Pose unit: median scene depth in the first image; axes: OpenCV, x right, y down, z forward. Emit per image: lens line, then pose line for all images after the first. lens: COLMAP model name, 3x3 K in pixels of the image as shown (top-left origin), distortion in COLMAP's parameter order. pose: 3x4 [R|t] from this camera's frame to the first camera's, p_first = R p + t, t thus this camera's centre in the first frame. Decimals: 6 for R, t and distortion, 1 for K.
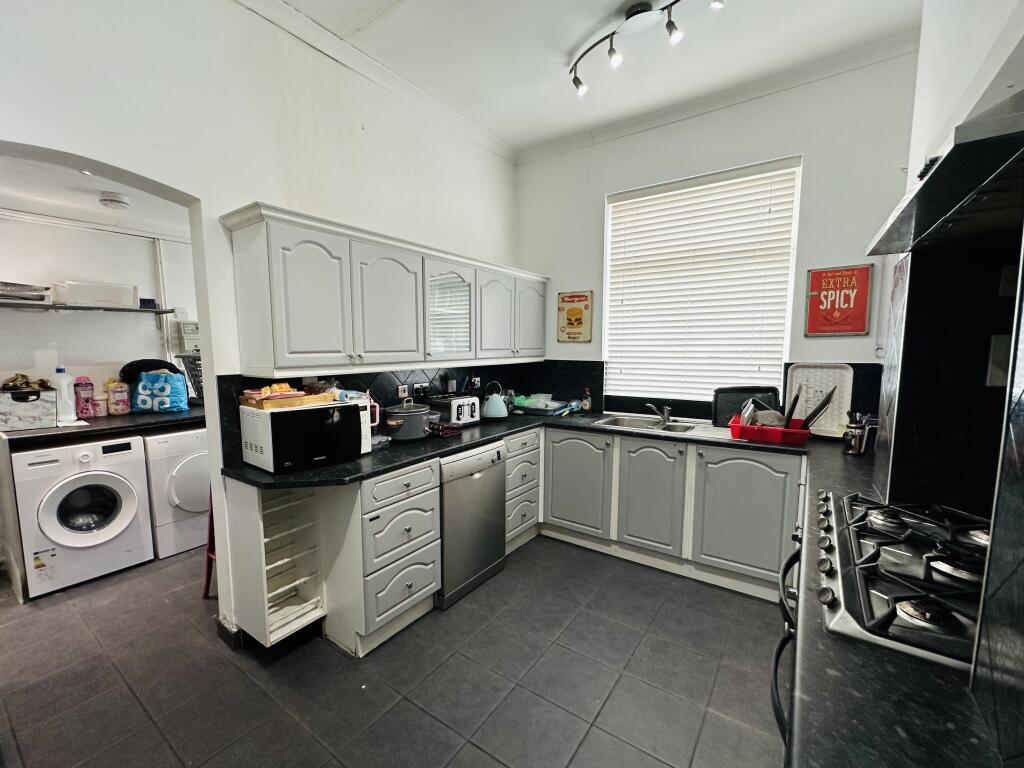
lens RADIAL K [[441.5, 0, 505.3], [0, 441.5, 388.1], [0, 0, 1]] dist [-0.013258, -0.000725]
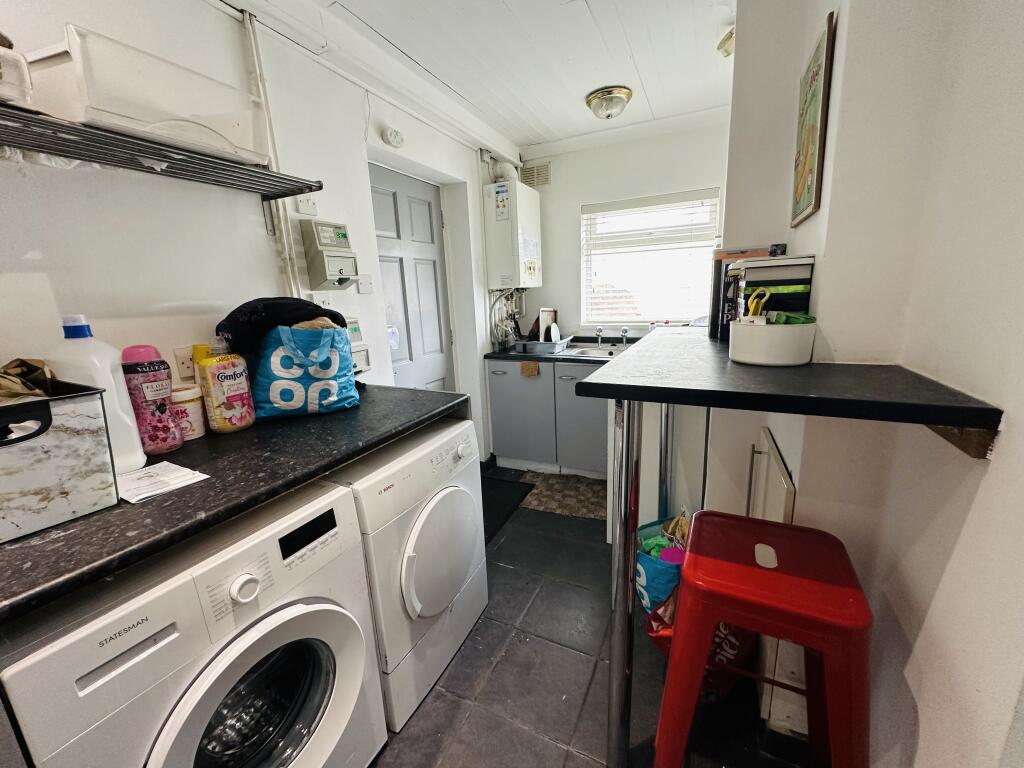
lens RADIAL K [[408.8, 0, 522.7], [0, 408.8, 379.7], [0, 0, 1]] dist [-0.009309, 0.000479]
pose [[0.985045, -0.073027, 0.156058, -0.511415], [0.055202, 0.991755, 0.115650, -0.013975], [-0.163217, -0.105306, 0.980954, 0.437338]]
